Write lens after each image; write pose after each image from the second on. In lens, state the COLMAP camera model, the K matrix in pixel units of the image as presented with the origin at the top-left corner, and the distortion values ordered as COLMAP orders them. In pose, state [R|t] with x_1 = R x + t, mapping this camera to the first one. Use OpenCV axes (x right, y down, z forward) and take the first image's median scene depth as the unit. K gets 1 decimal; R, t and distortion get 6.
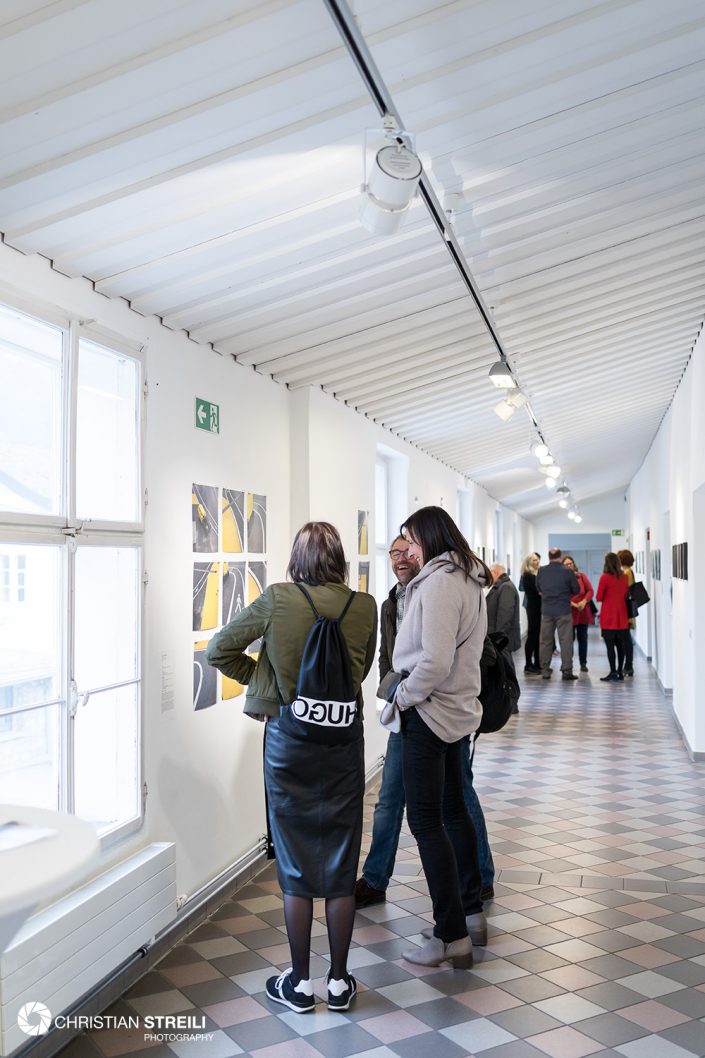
lens RADIAL K [[1043.4, 0, 352.5], [0, 1043.4, 529.0], [0, 0, 1]] dist [0.032816, -0.093210]
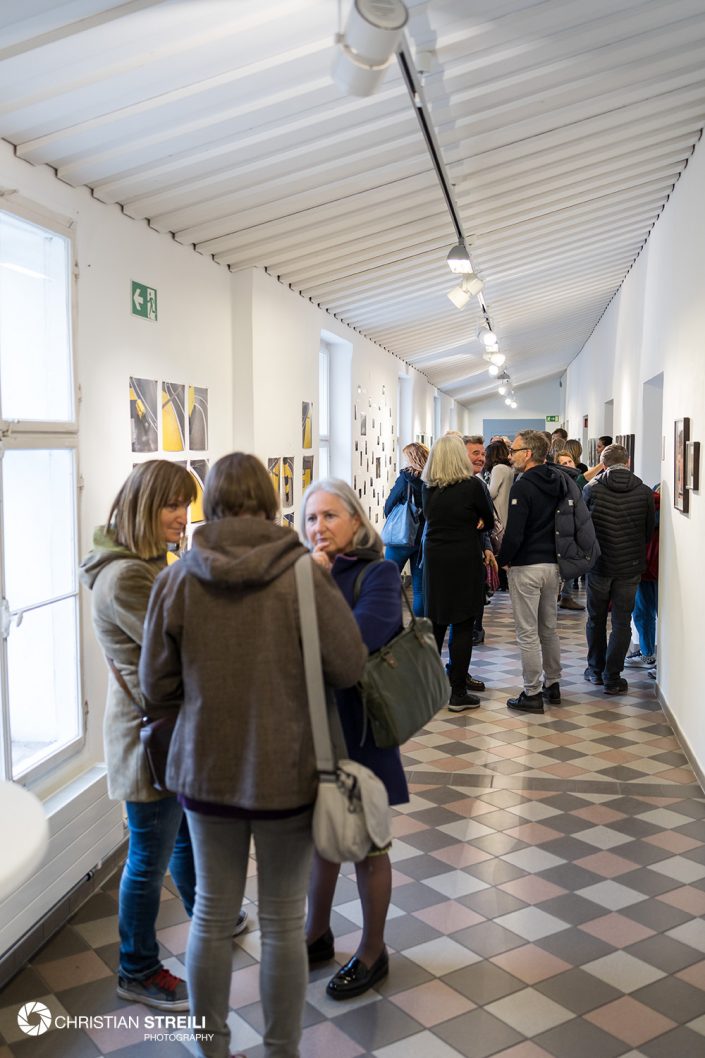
lens RADIAL K [[1043.4, 0, 352.5], [0, 1043.4, 529.0], [0, 0, 1]] dist [0.032816, -0.093210]
pose [[0.997709, -0.002281, 0.067613, -0.019662], [-0.005332, 0.993671, 0.112201, -0.013883], [-0.067441, -0.112304, 0.991383, 0.061784]]
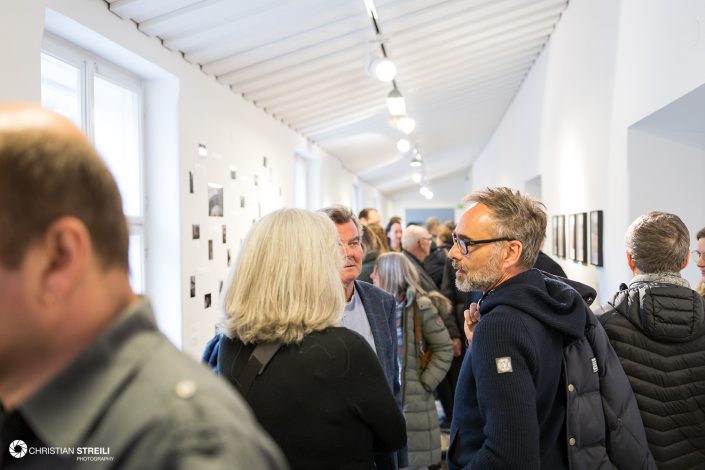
lens RADIAL K [[695.3, 0, 352.5], [0, 695.3, 235.0], [0, 0, 1]] dist [0.032816, -0.093210]
pose [[0.994258, -0.004557, 0.106914, 0.208327], [0.000190, 0.999166, 0.040829, 0.016626], [-0.107011, -0.040574, 0.993430, 1.040282]]
